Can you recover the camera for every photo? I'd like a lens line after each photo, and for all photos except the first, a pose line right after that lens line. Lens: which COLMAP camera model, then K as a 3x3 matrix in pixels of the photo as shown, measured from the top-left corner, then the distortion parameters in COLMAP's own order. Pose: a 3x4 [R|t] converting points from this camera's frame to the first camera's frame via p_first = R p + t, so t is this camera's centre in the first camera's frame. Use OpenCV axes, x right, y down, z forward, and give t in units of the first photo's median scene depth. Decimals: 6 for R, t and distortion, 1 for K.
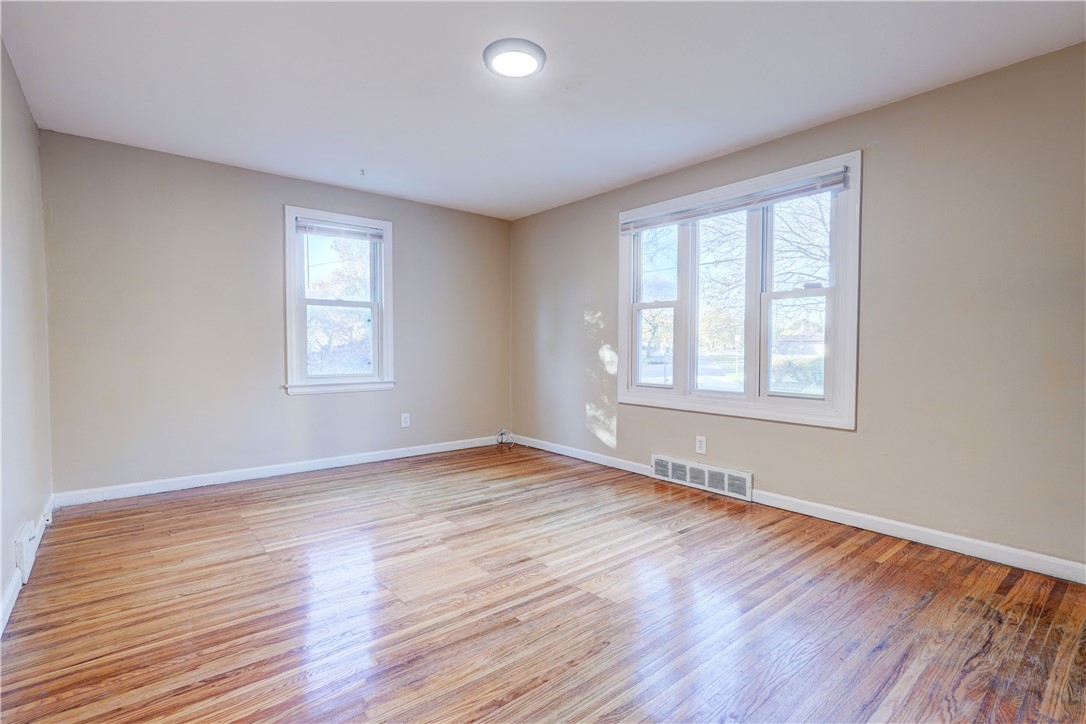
lens RADIAL K [[508.3, 0, 542.2], [0, 508.3, 348.4], [0, 0, 1]] dist [-0.015288, 0.006179]
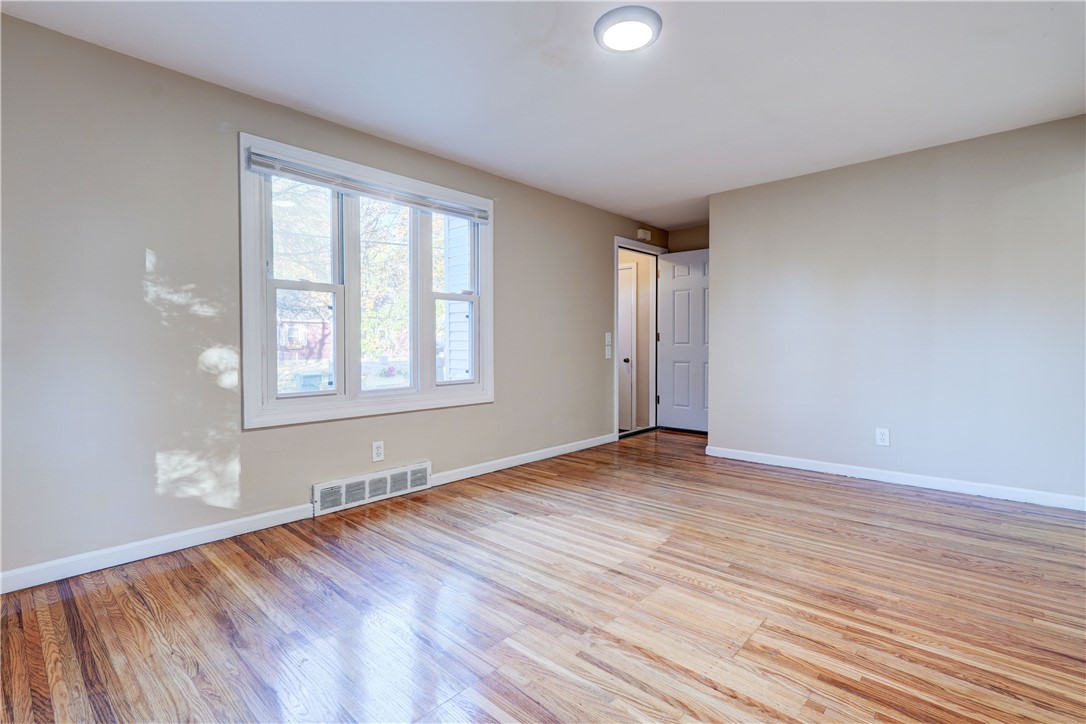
lens RADIAL K [[508.3, 0, 542.2], [0, 508.3, 348.4], [0, 0, 1]] dist [-0.015288, 0.006179]
pose [[-0.133727, -0.013032, 0.990932, -0.728100], [0.005000, 0.999892, 0.013824, -0.003591], [-0.991006, 0.006803, -0.133648, 0.985954]]
